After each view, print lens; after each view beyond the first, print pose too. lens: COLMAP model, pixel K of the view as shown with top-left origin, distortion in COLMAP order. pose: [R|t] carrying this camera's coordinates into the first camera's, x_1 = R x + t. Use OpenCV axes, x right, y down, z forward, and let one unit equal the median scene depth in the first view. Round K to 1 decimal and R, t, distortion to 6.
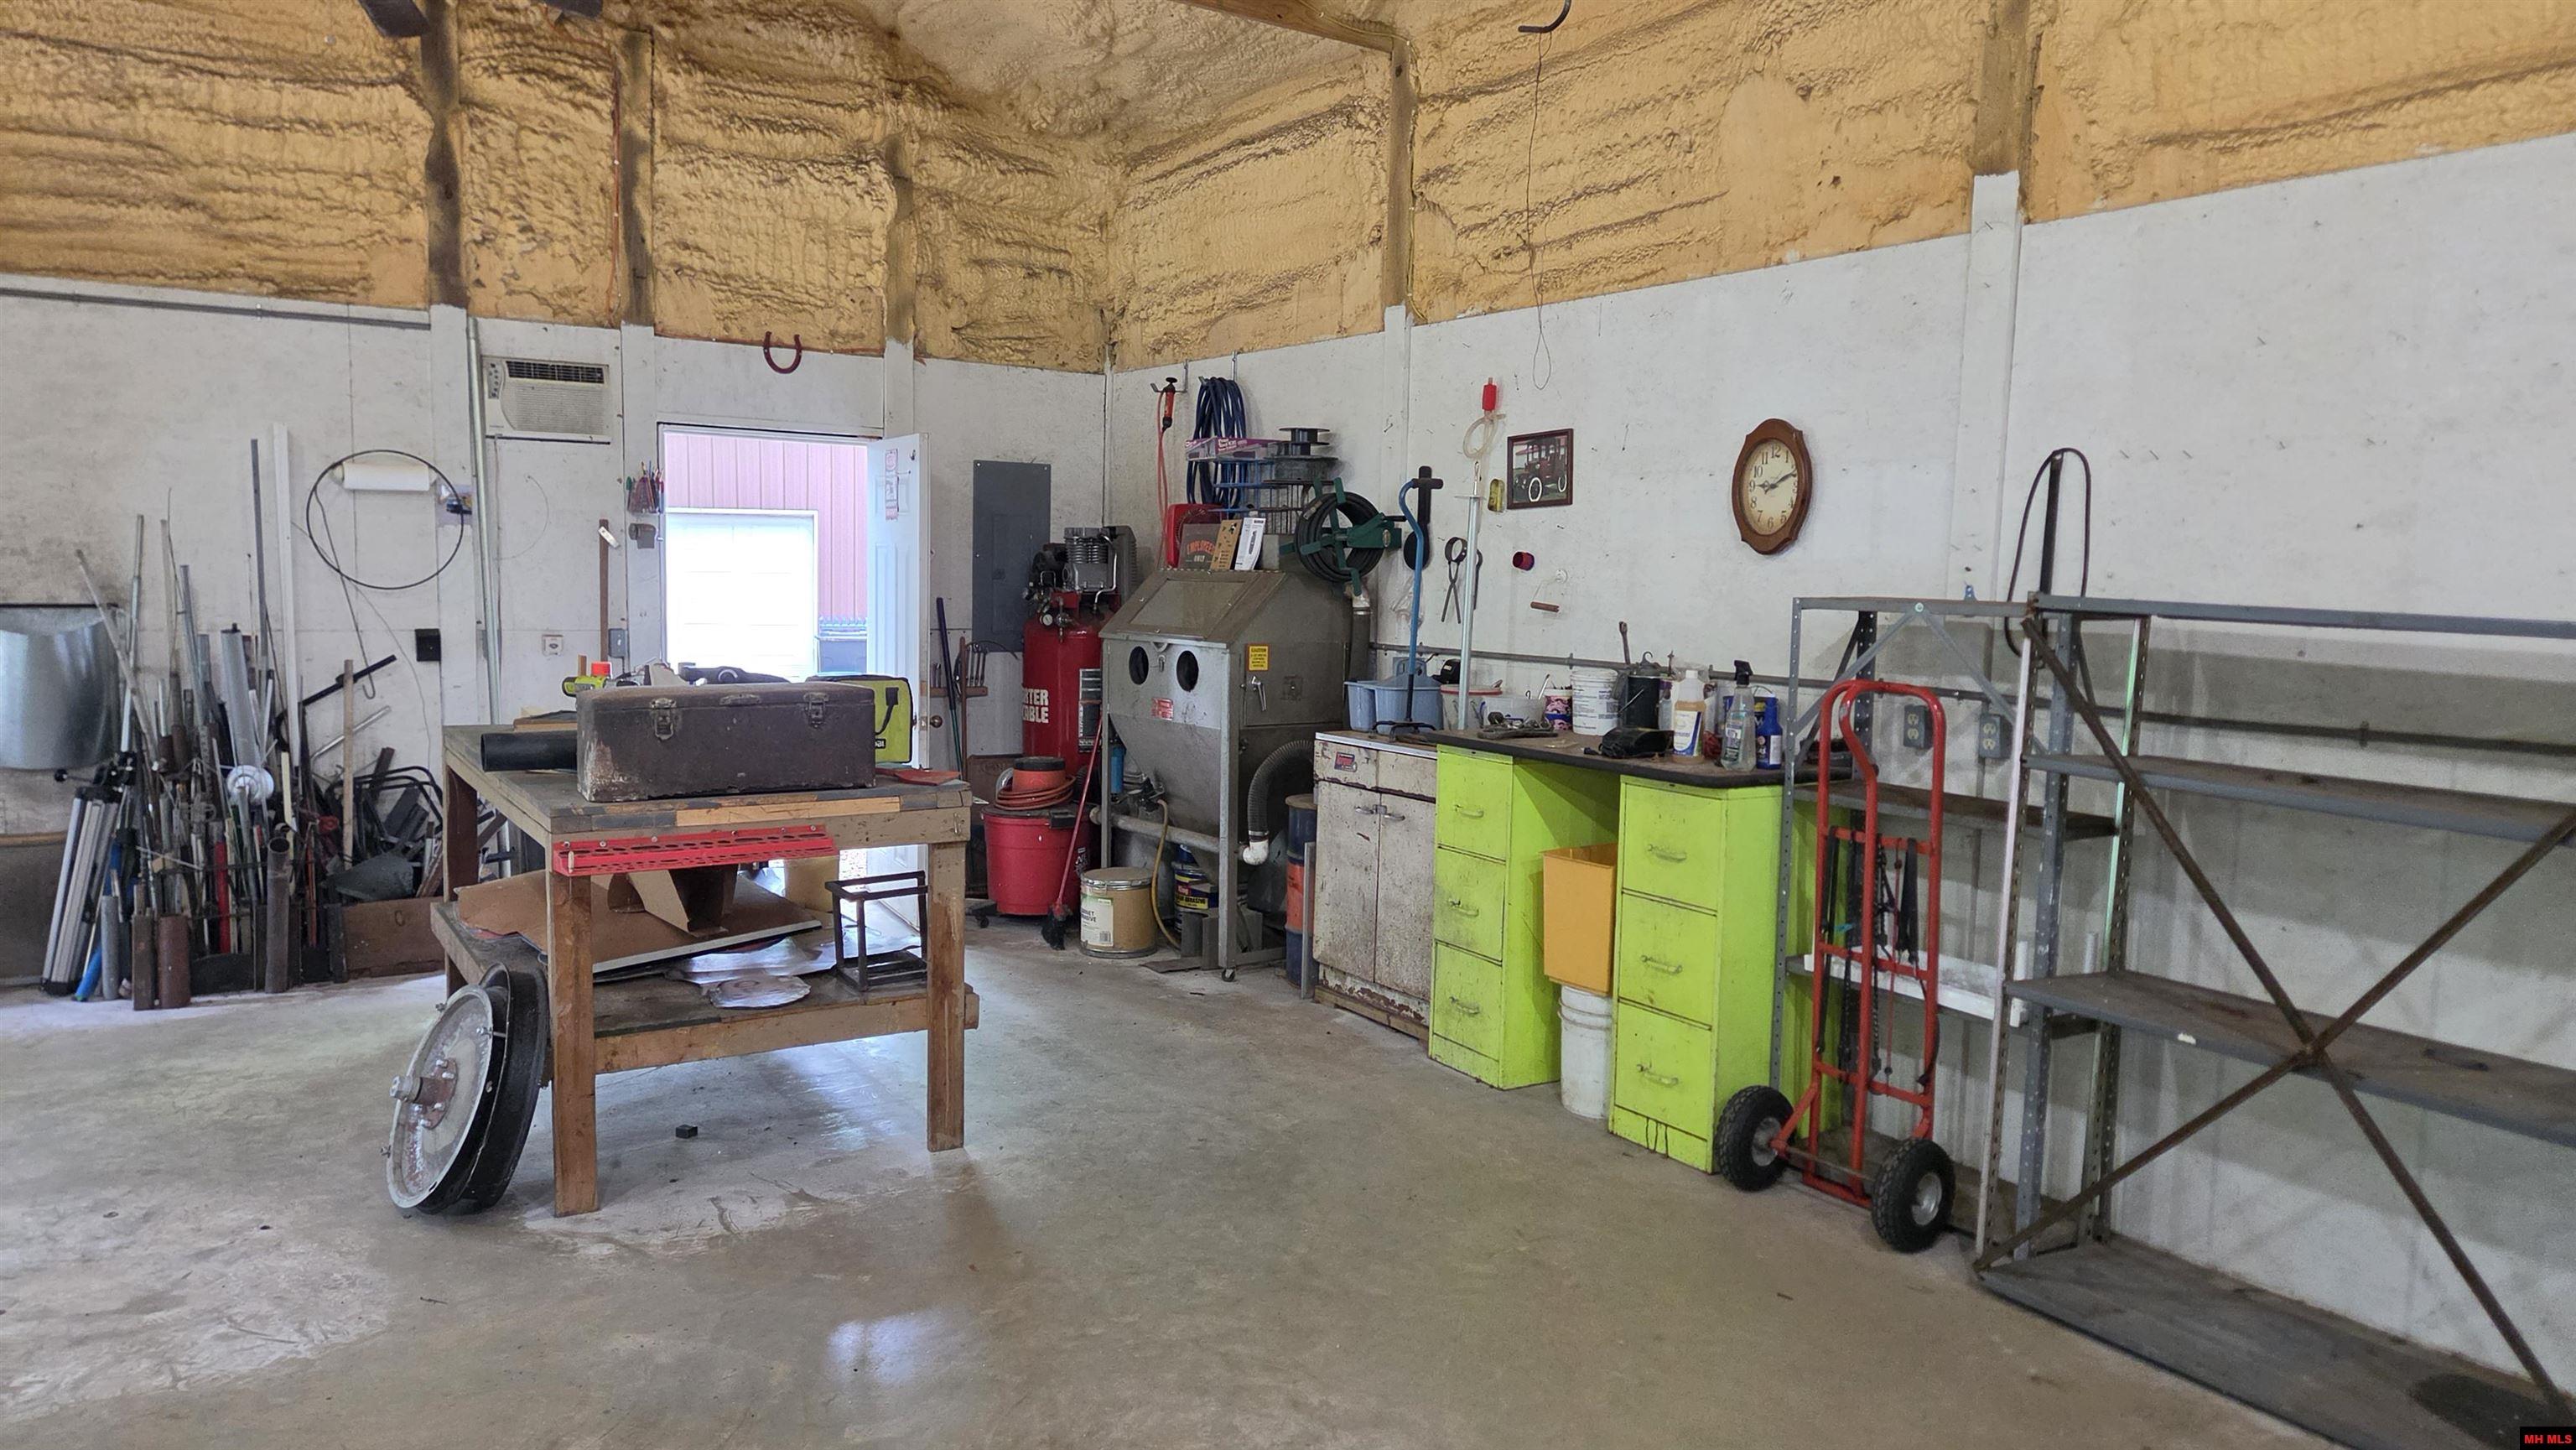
lens RADIAL K [[1708.5, 0, 1316.7], [0, 1708.5, 720.6], [0, 0, 1]] dist [0.093832, -0.088256]
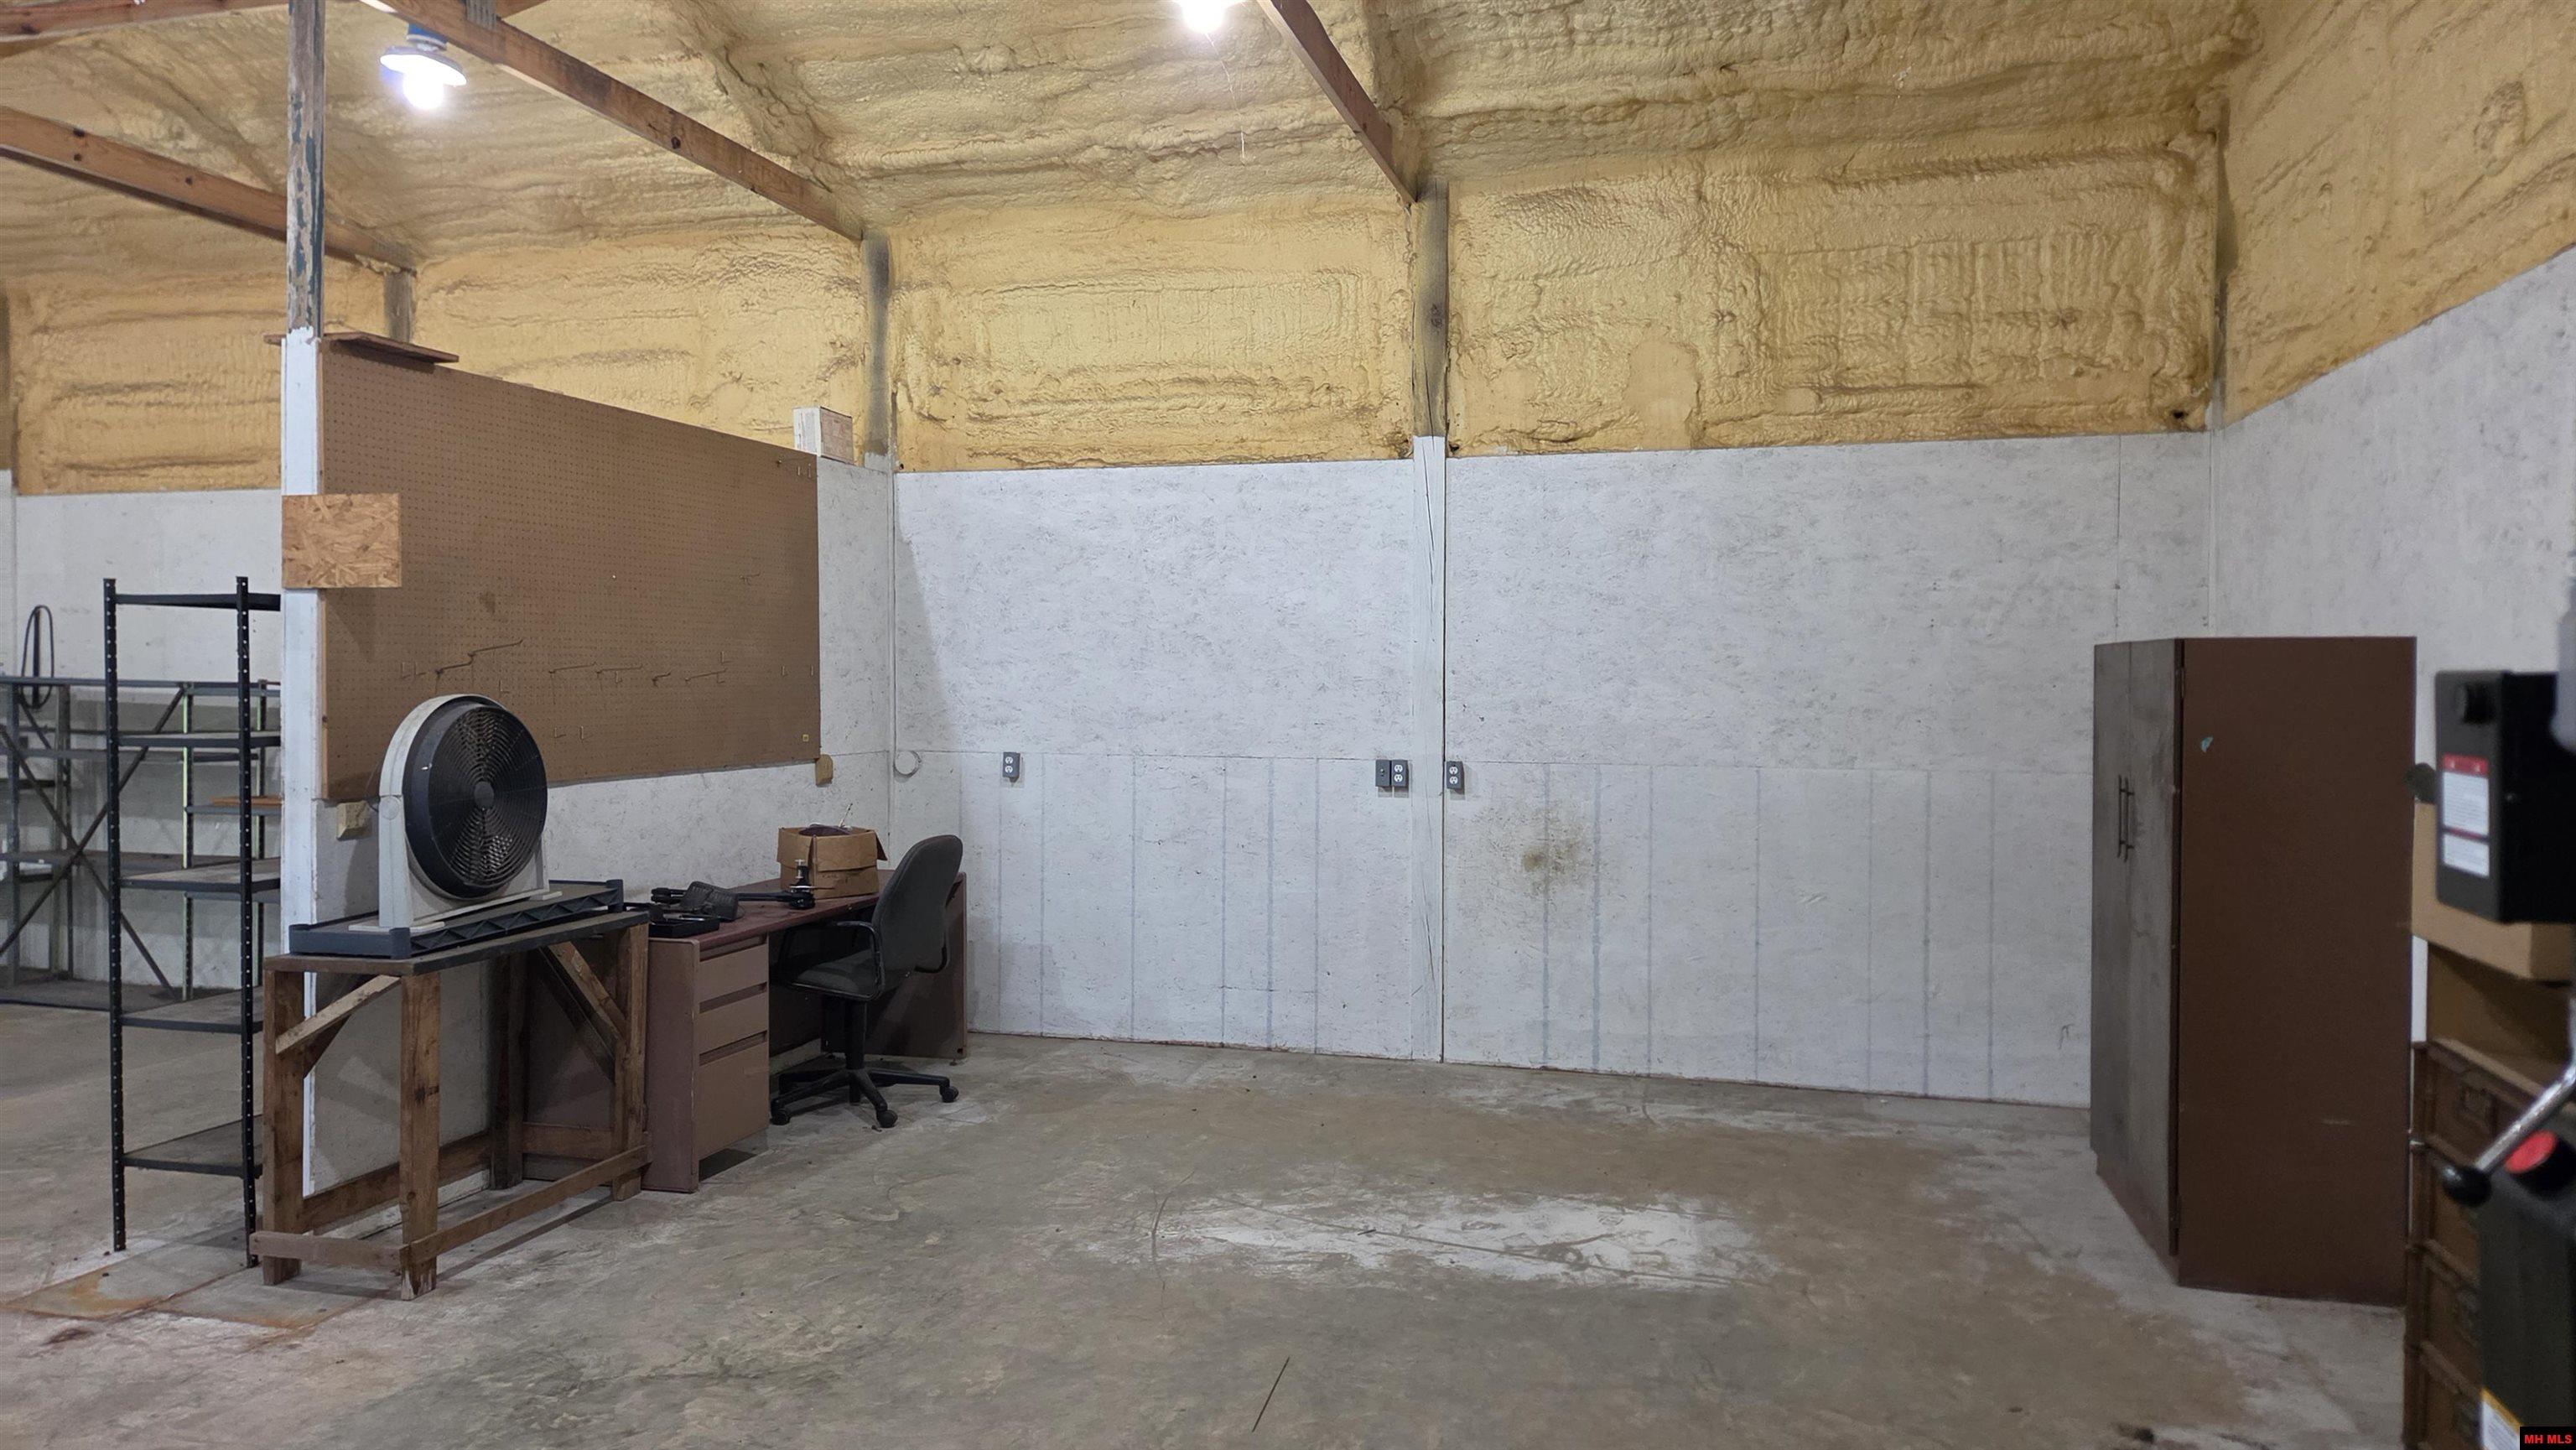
lens RADIAL K [[1708.5, 0, 1316.7], [0, 1708.5, 720.6], [0, 0, 1]] dist [0.093832, -0.088256]
pose [[0.747883, -0.034329, 0.662943, 0.189791], [0.076357, 0.996482, -0.034539, 0.171515], [-0.659425, 0.076451, 0.747873, -1.595811]]
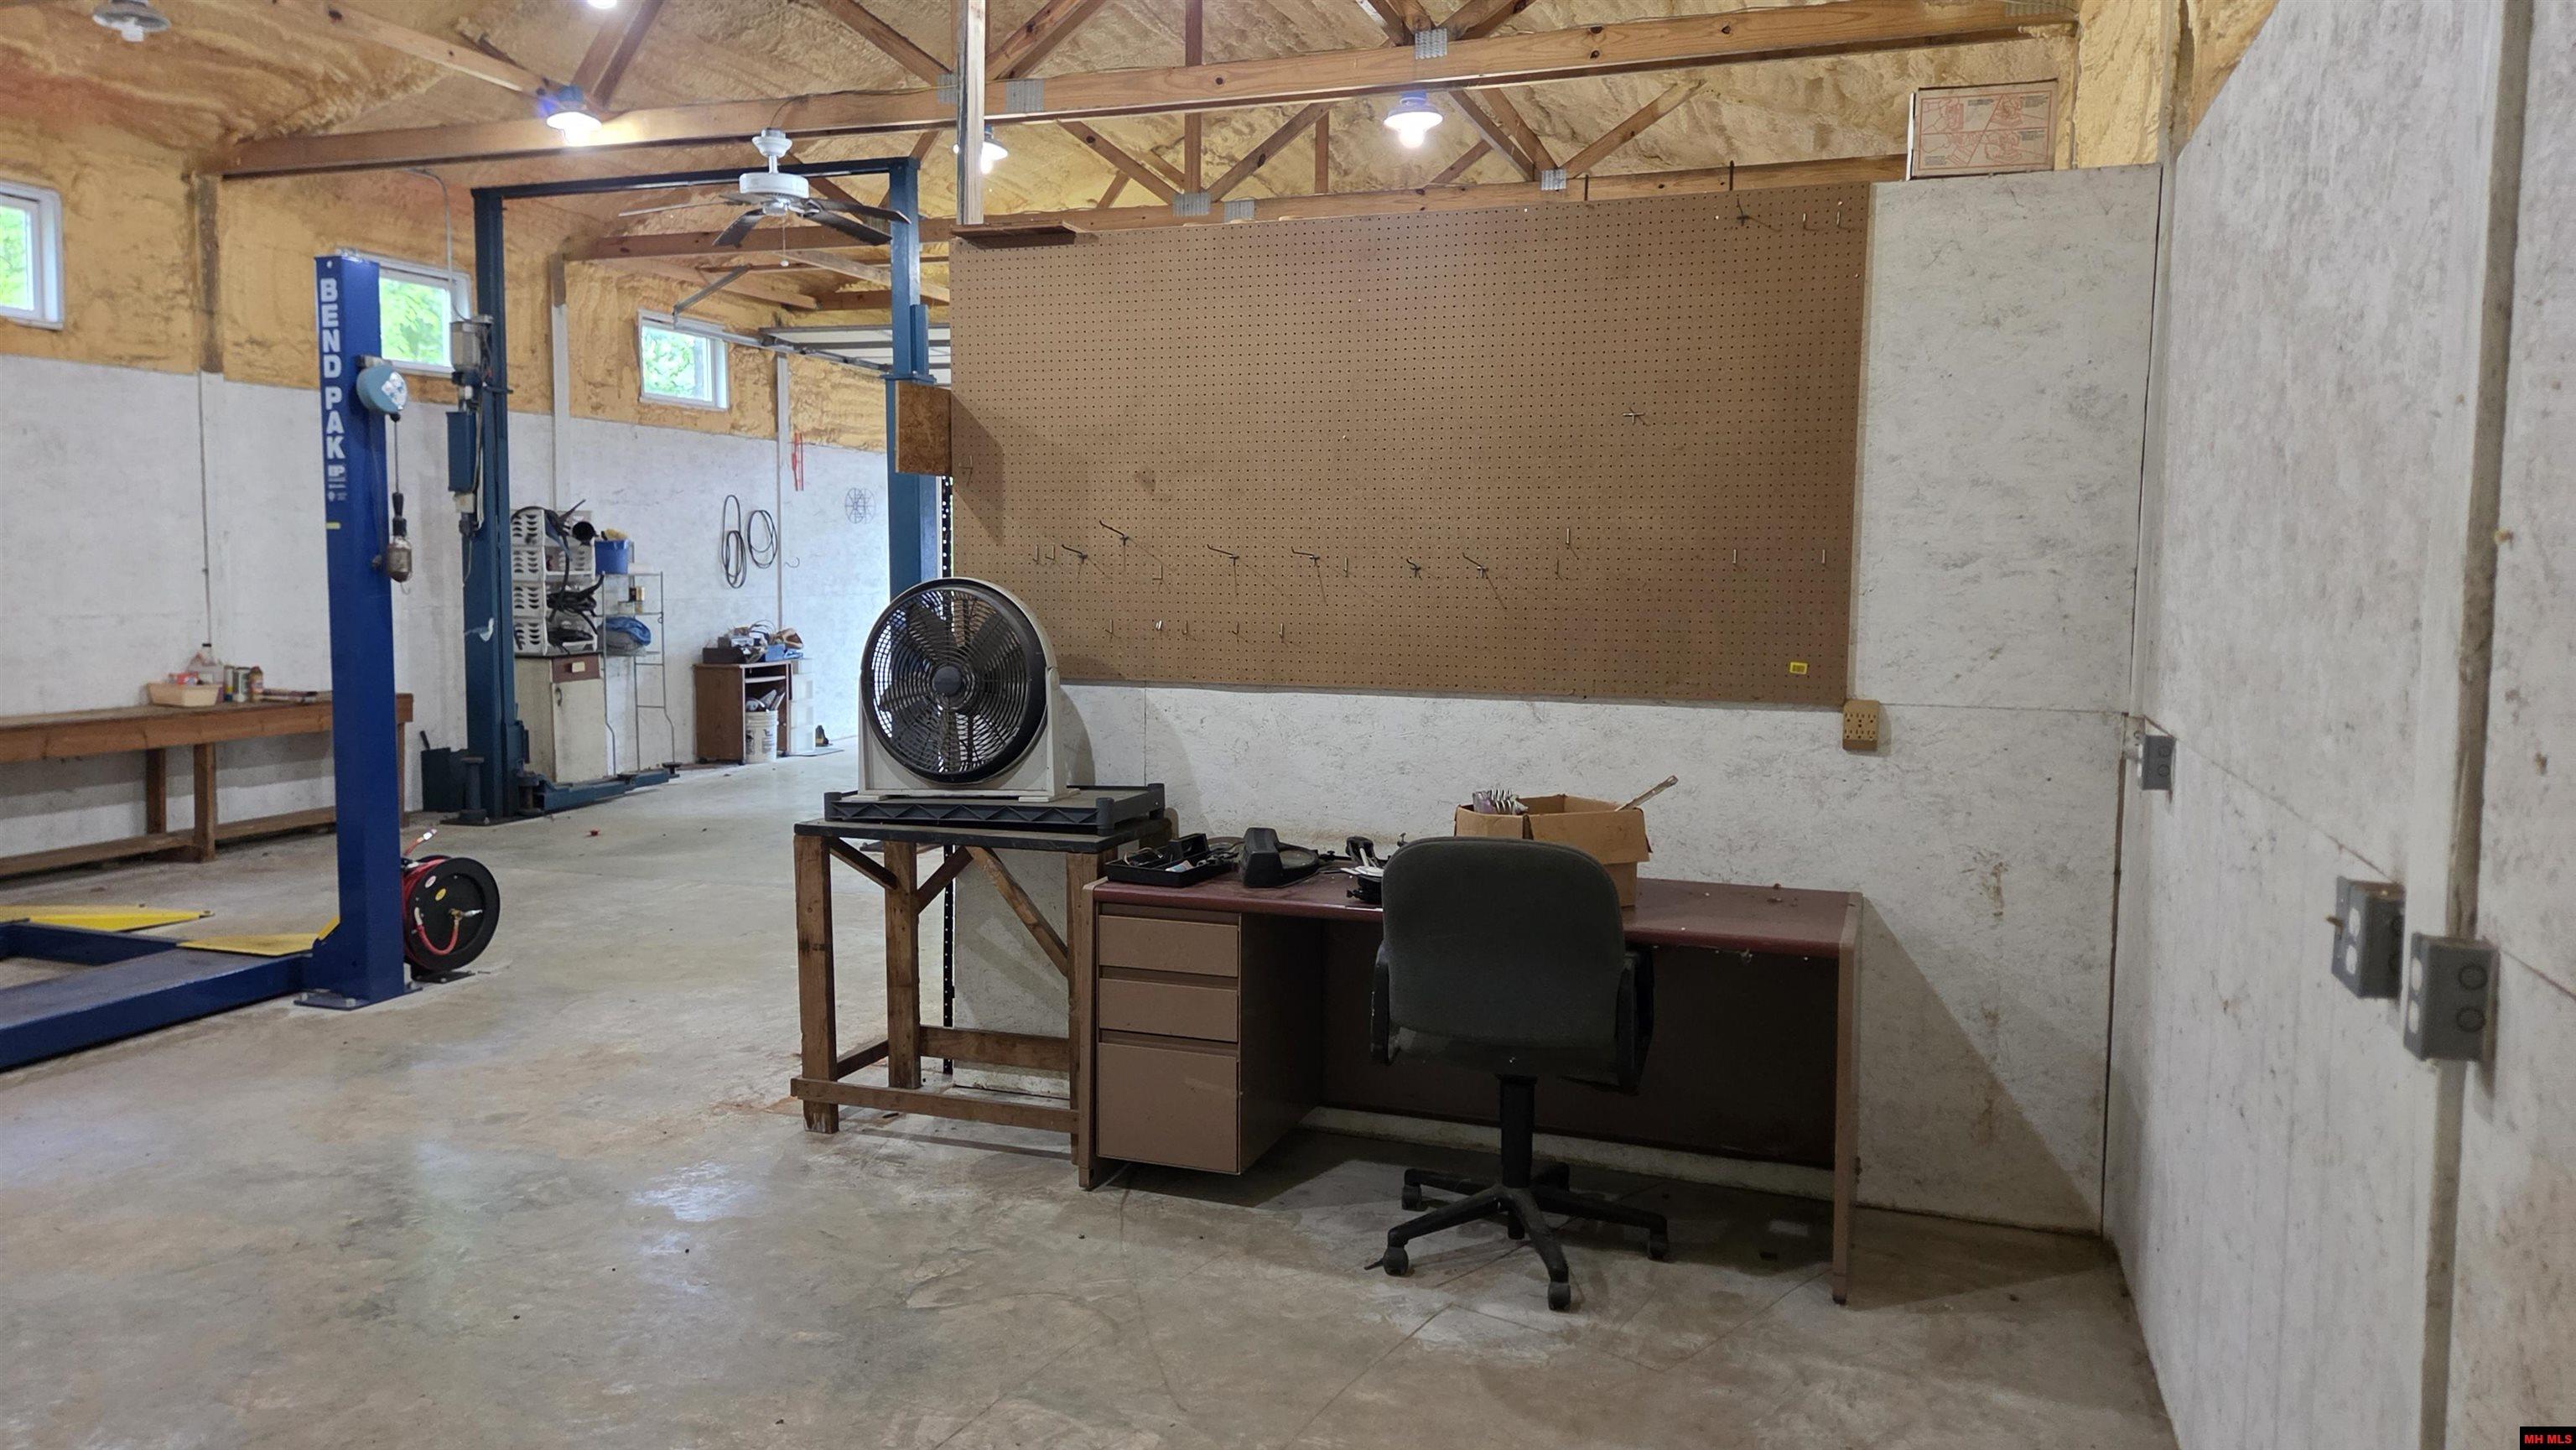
lens RADIAL K [[1726.8, 0, 1253.2], [0, 1726.8, 675.8], [0, 0, 1]] dist [0.092085, -0.086834]
pose [[0.590044, 0.039334, -0.806412, 1.566906], [-0.075660, 0.997111, -0.006724, 0.128865], [0.803818, 0.064981, 0.591316, -0.875360]]
